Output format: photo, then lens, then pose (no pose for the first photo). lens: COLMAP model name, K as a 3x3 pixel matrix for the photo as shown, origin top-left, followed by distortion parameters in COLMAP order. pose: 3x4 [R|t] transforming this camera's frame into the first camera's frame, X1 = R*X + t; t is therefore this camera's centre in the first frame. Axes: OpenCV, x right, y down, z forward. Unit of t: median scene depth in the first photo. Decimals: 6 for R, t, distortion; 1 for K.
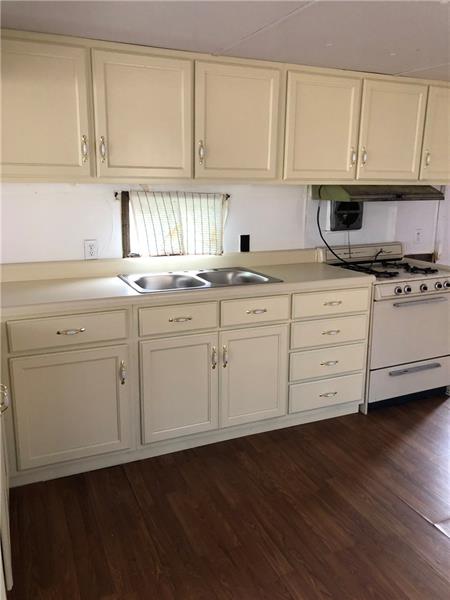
lens RADIAL K [[486.1, 0, 224.8], [0, 486.1, 298.4], [0, 0, 1]] dist [-0.009849, 0.003340]
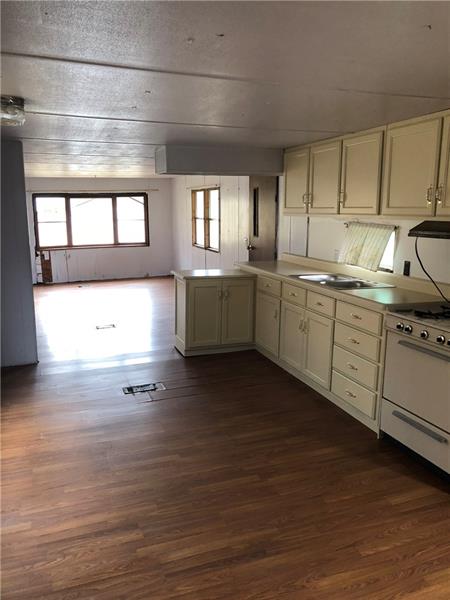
lens RADIAL K [[486.1, 0, 231.6], [0, 486.1, 300.7], [0, 0, 1]] dist [-0.009849, 0.003340]
pose [[-0.057901, 0.175900, -0.982704, 1.327302], [-0.238514, 0.953411, 0.184710, -0.166021], [0.969411, 0.245084, -0.013249, 0.664131]]
